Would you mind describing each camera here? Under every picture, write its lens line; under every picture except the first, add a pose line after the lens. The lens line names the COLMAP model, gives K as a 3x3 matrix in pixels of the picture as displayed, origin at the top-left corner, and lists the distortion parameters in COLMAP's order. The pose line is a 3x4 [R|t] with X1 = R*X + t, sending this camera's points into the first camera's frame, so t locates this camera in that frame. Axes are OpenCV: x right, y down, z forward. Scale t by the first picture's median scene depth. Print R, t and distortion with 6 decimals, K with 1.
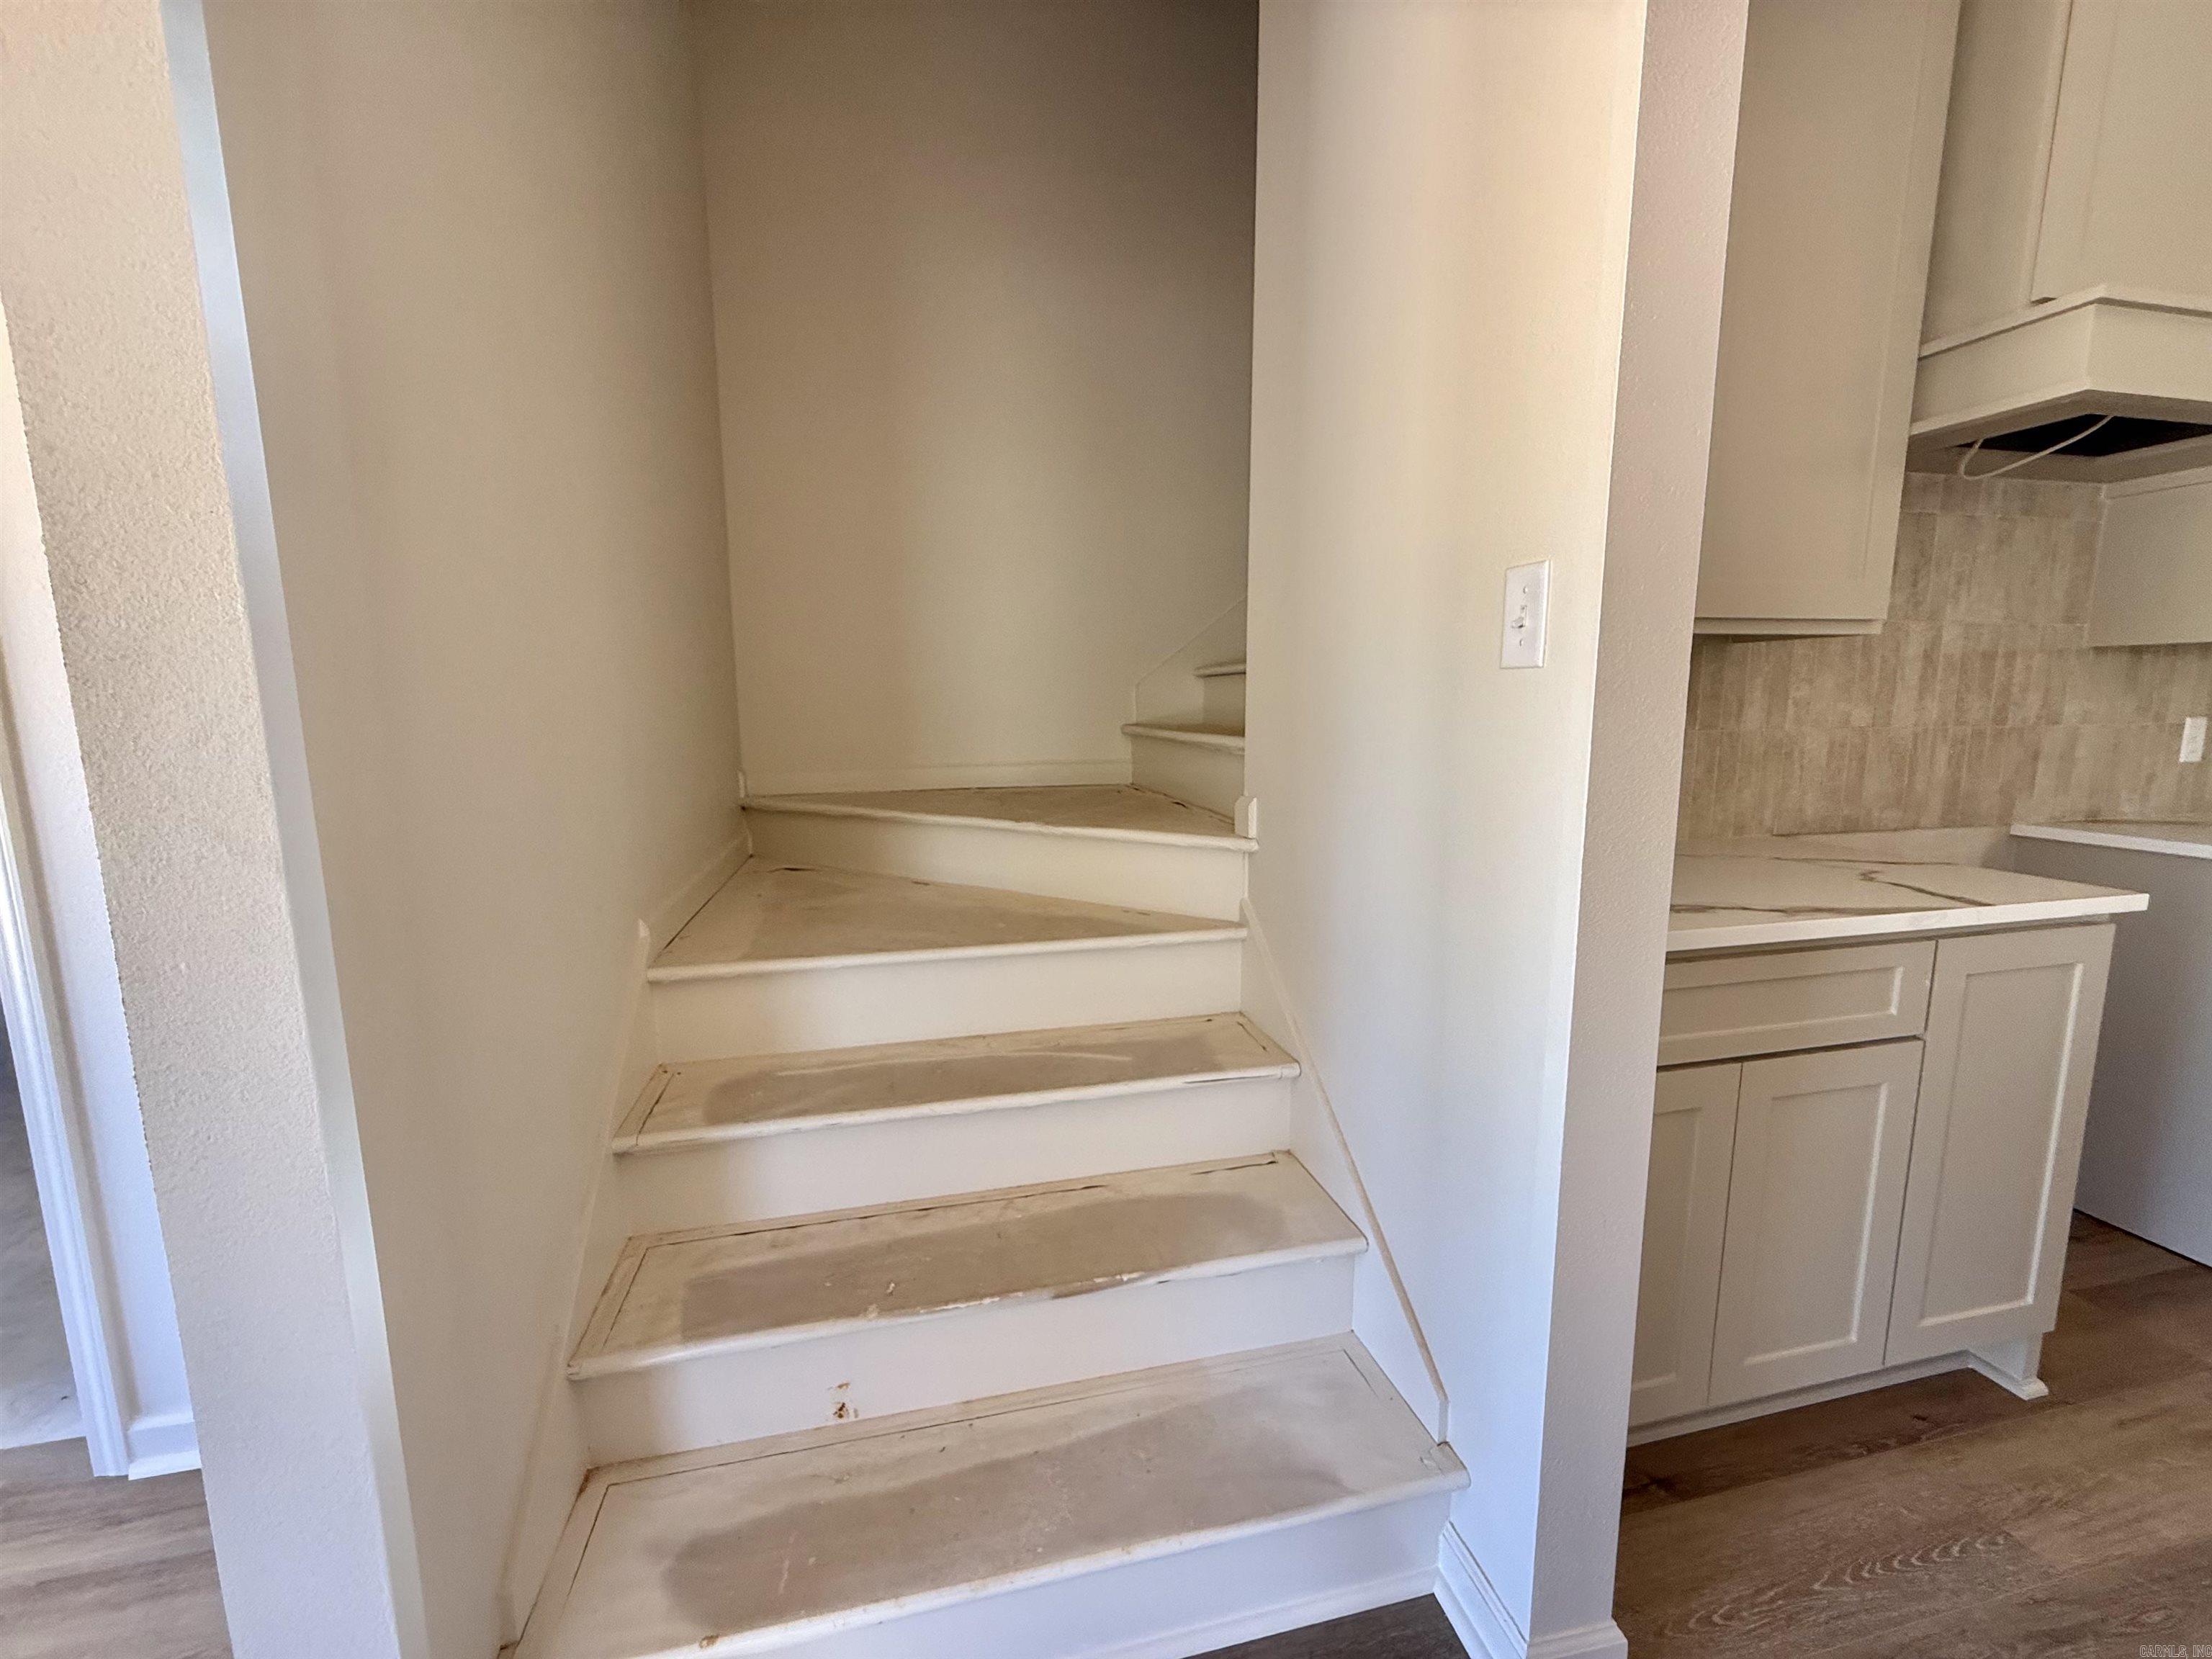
lens RADIAL K [[885.4, 0, 1099.7], [0, 885.4, 825.5], [0, 0, 1]] dist [-0.000391, 0.000564]
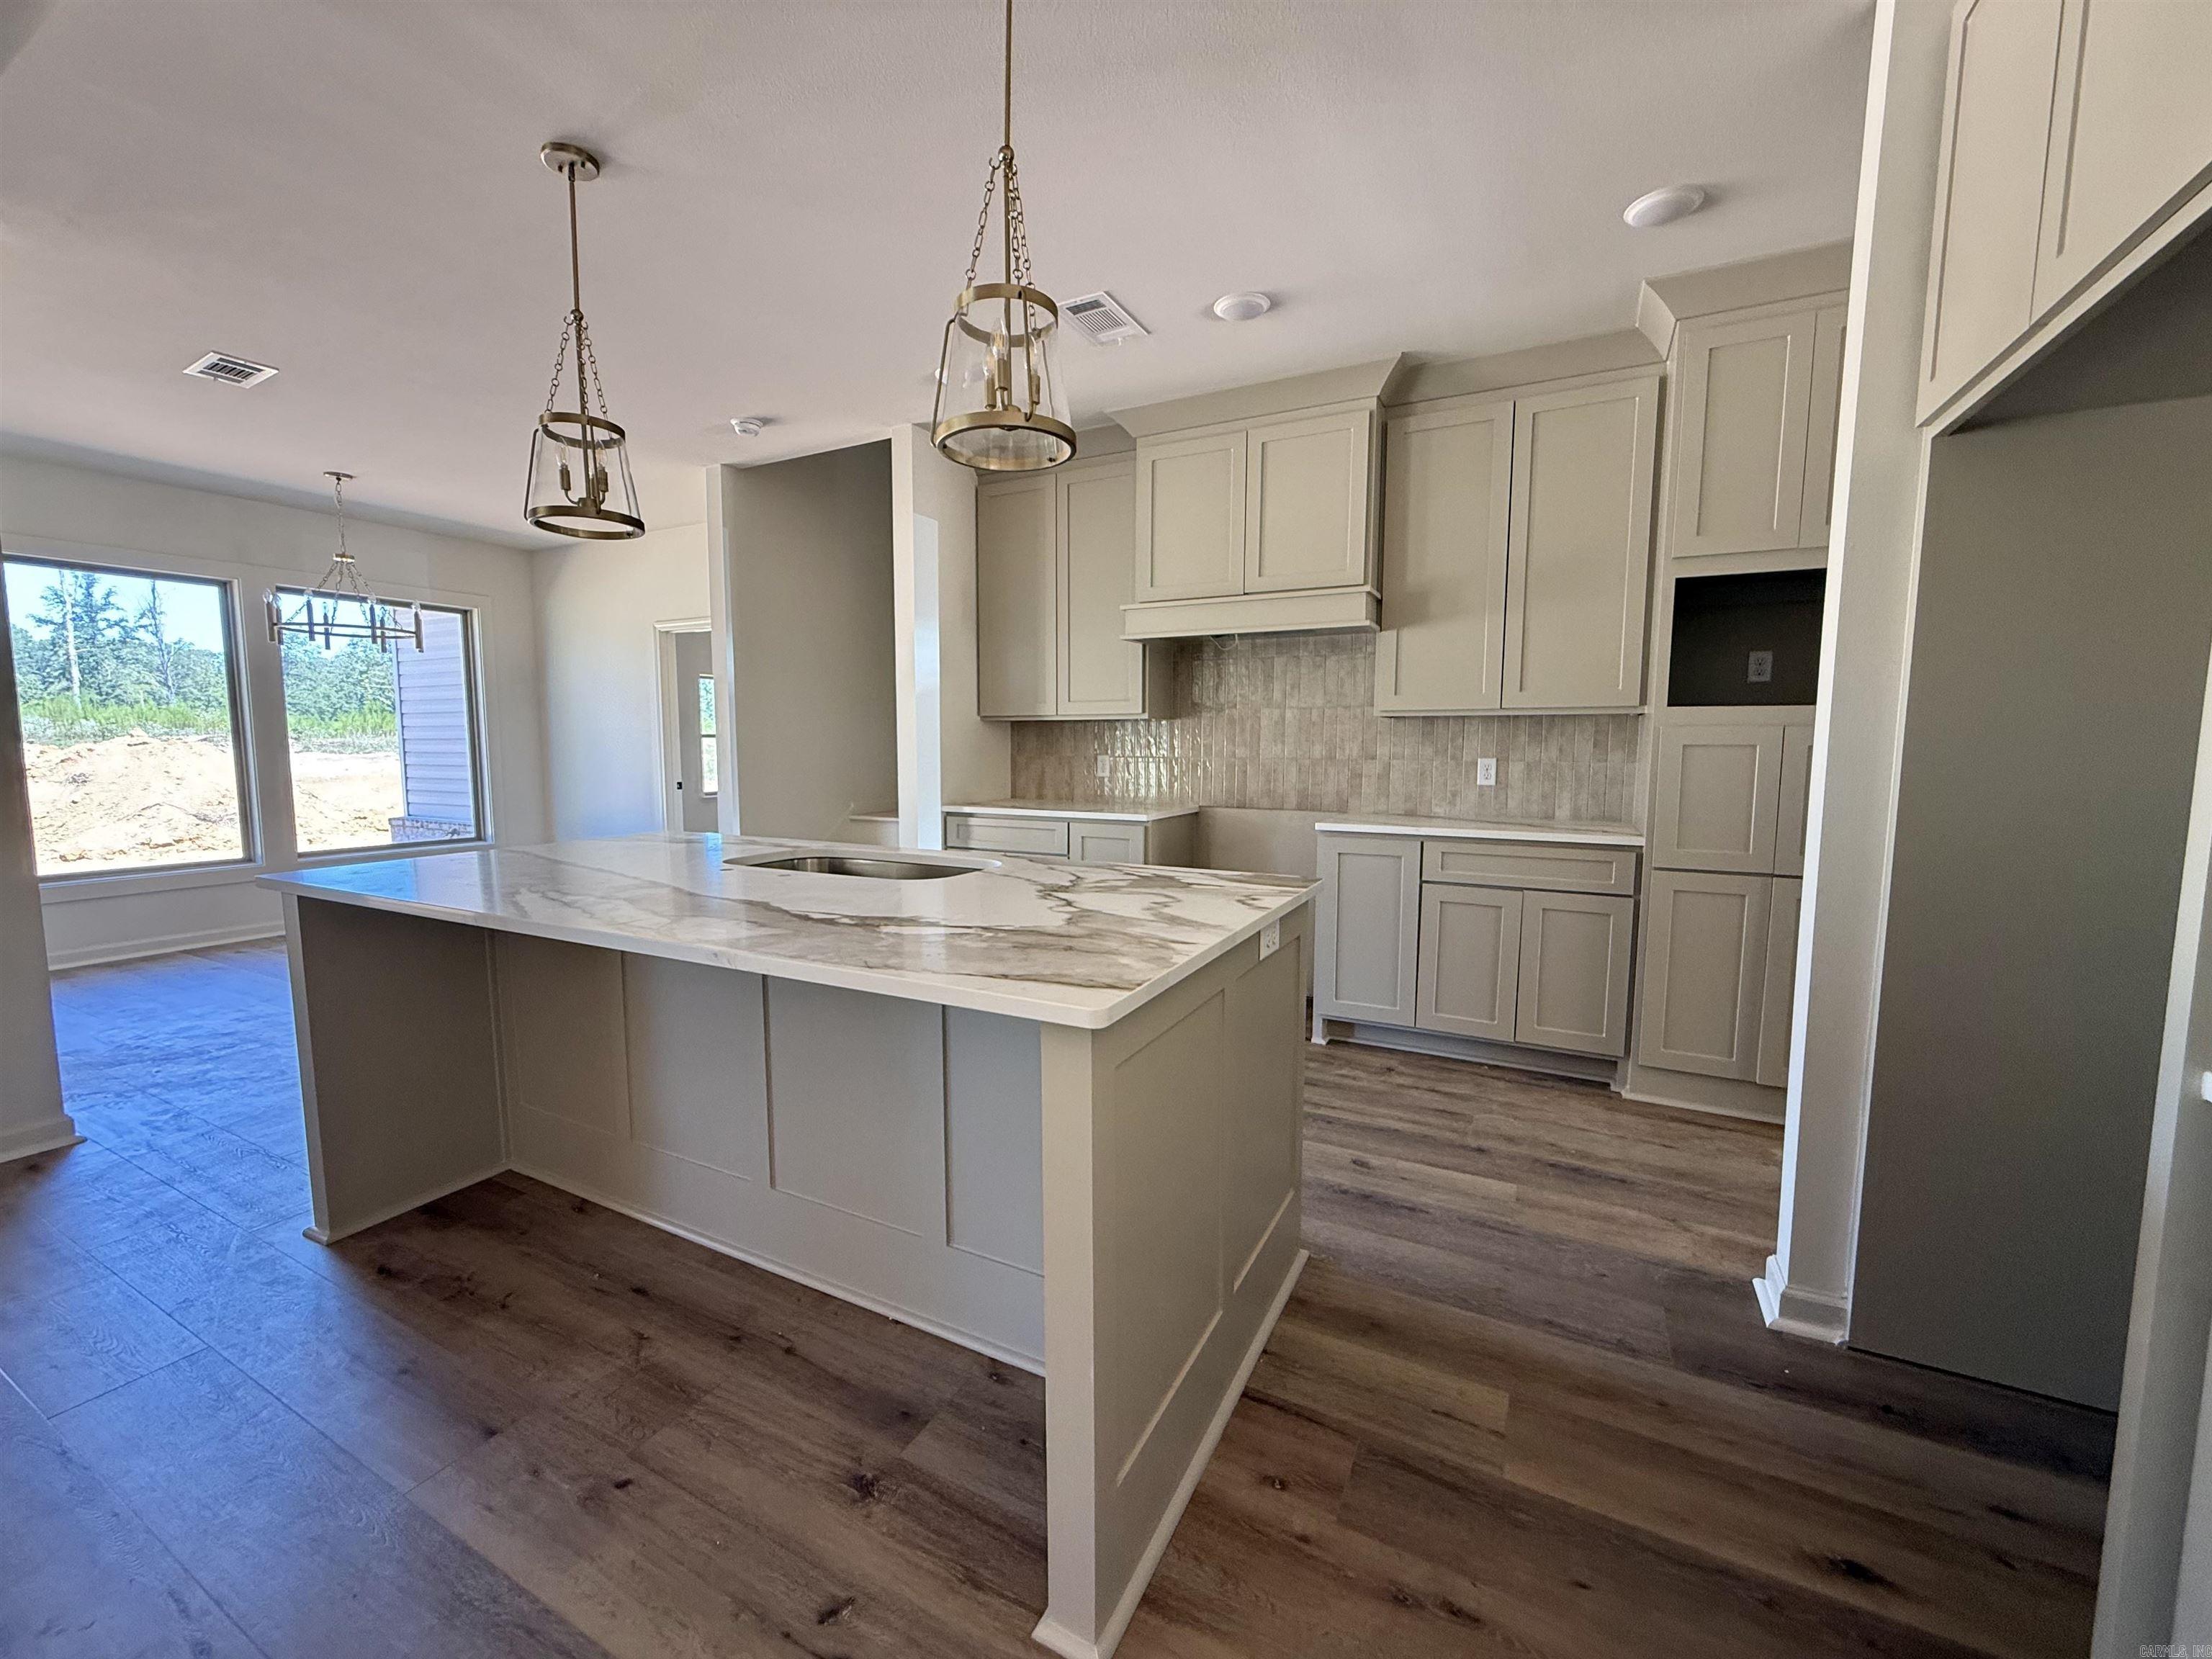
lens RADIAL K [[885.4, 0, 1098.8], [0, 885.4, 826.0], [0, 0, 1]] dist [-0.000391, 0.000564]
pose [[0.756203, 0.070867, -0.650488, 2.446068], [-0.102354, 0.994691, -0.010623, 0.133837], [0.646282, 0.074613, 0.759442, -1.003421]]
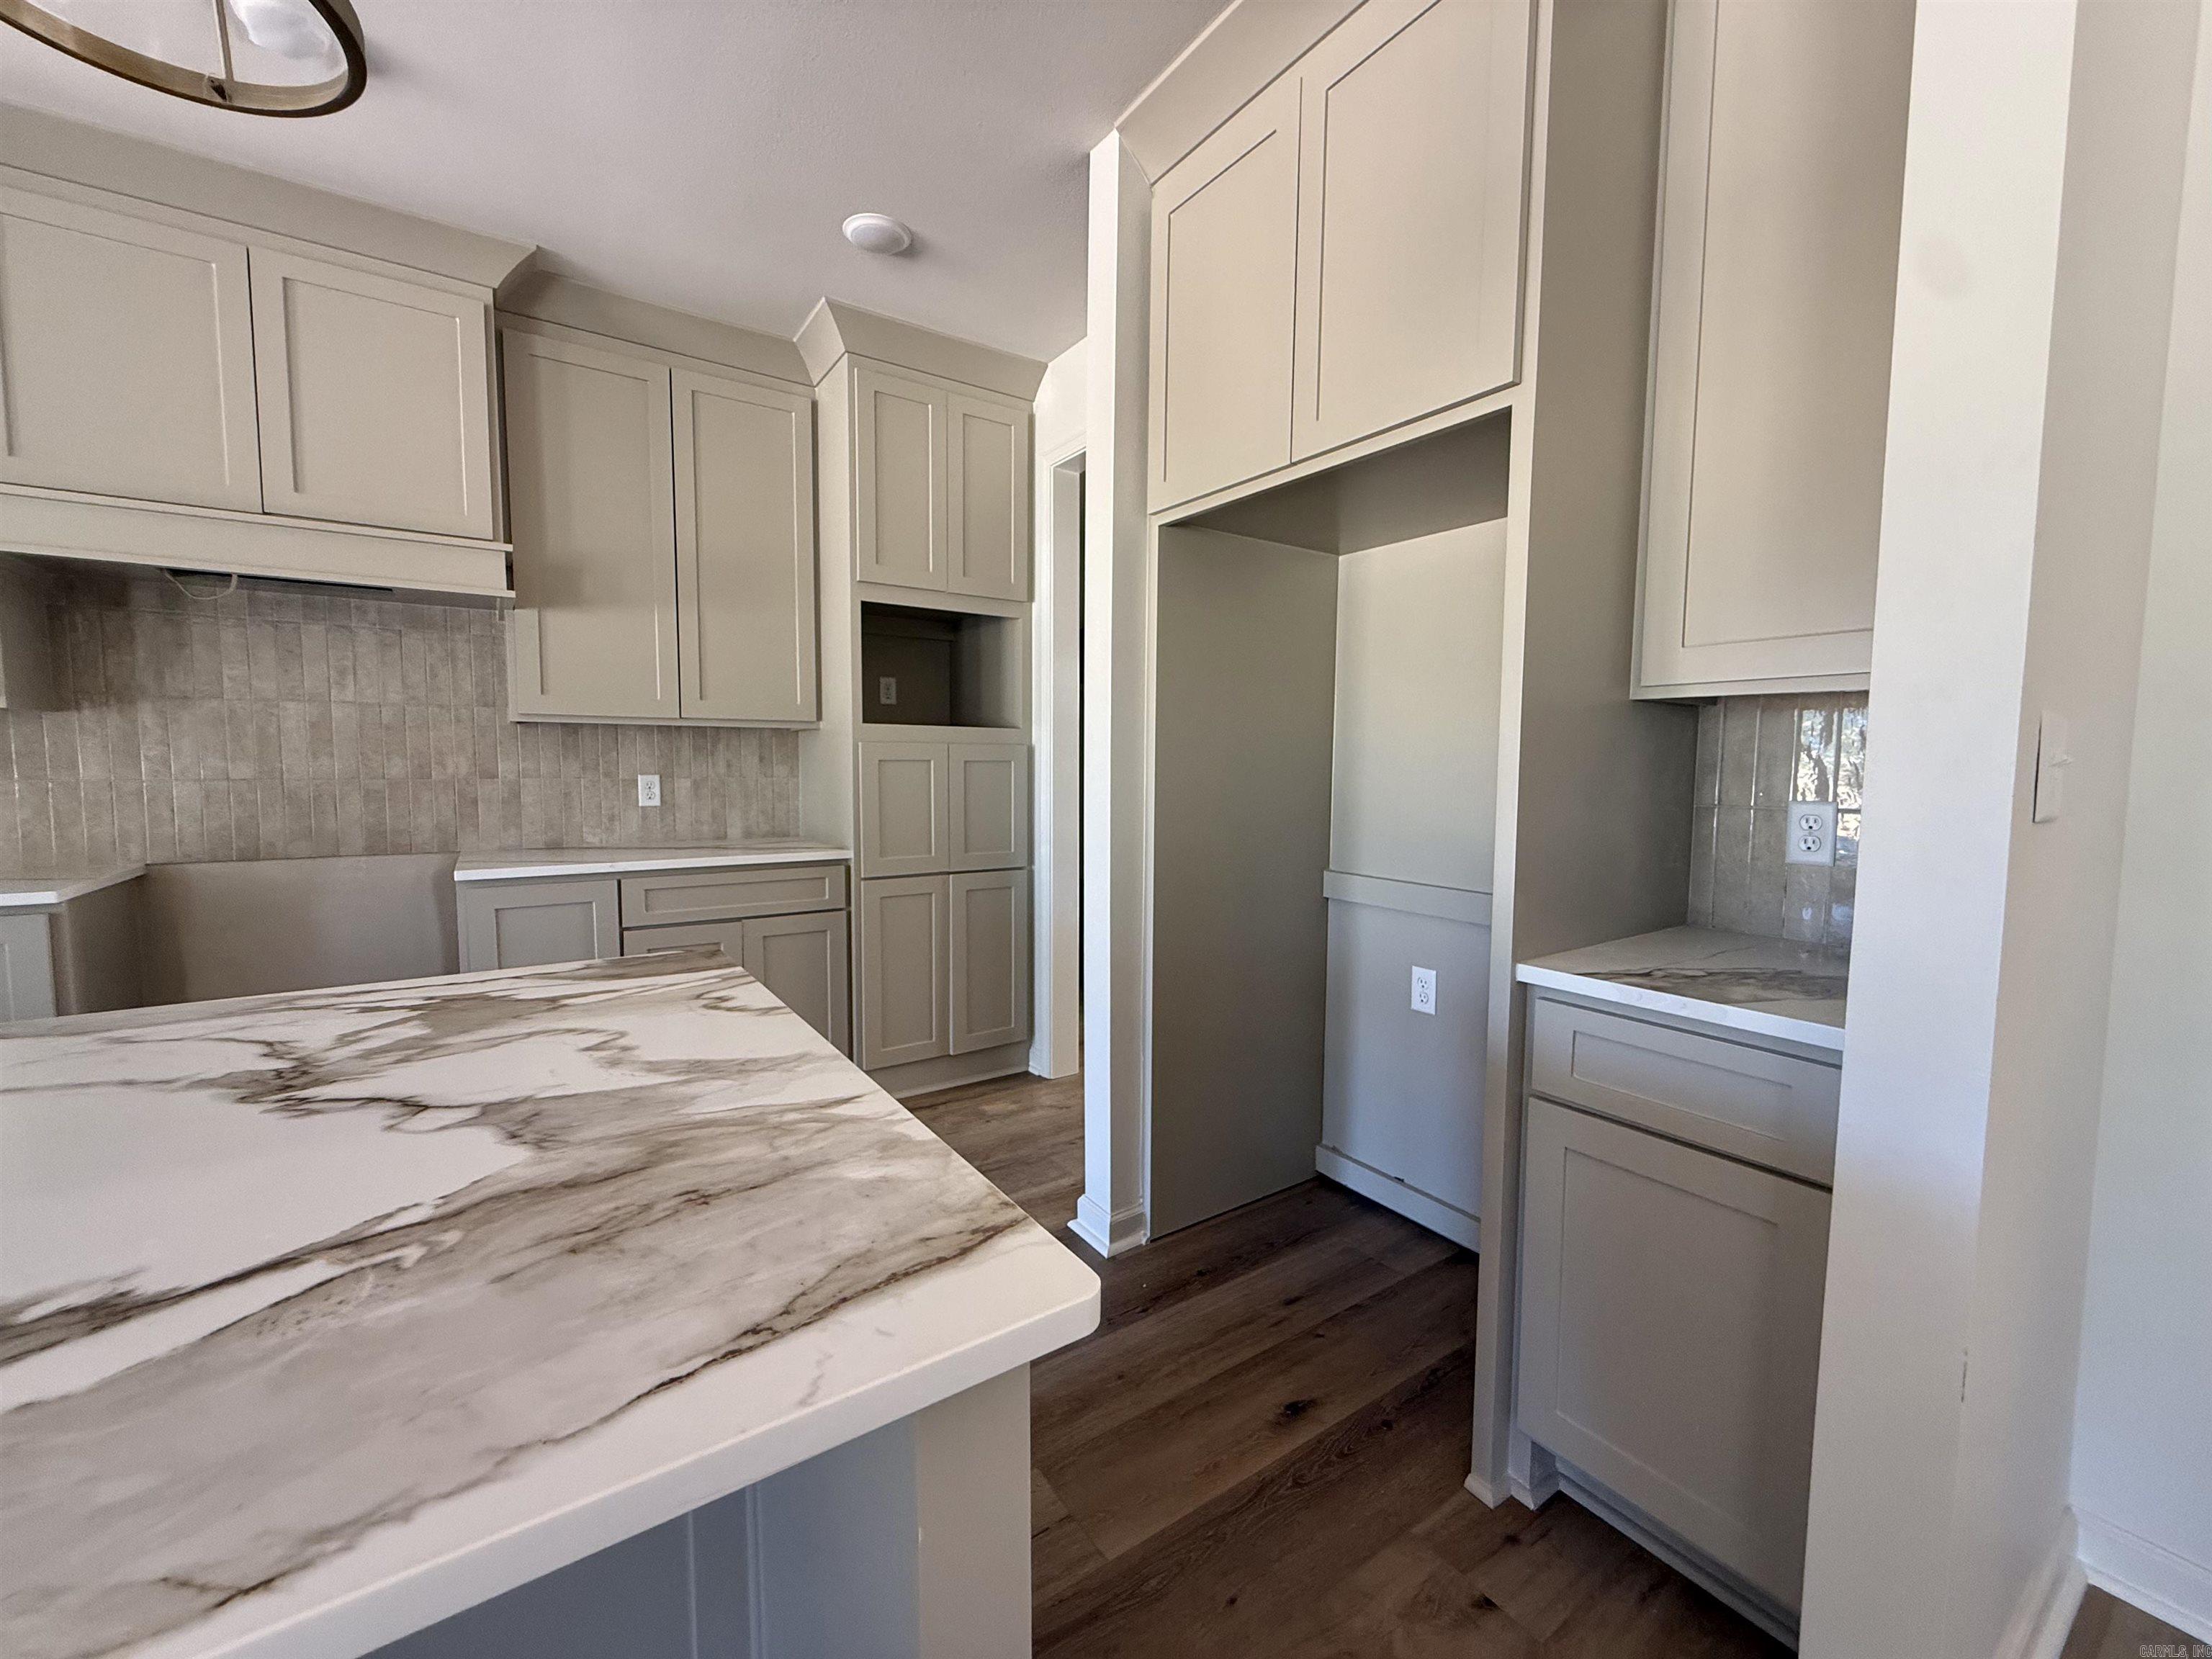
lens RADIAL K [[885.4, 0, 1098.6], [0, 885.4, 827.0], [0, 0, 1]] dist [-0.000391, 0.000564]
pose [[0.932063, -0.014054, 0.362023, 1.921723], [0.039423, 0.997248, -0.062784, 0.111987], [-0.360144, 0.072791, 0.930052, -0.818082]]
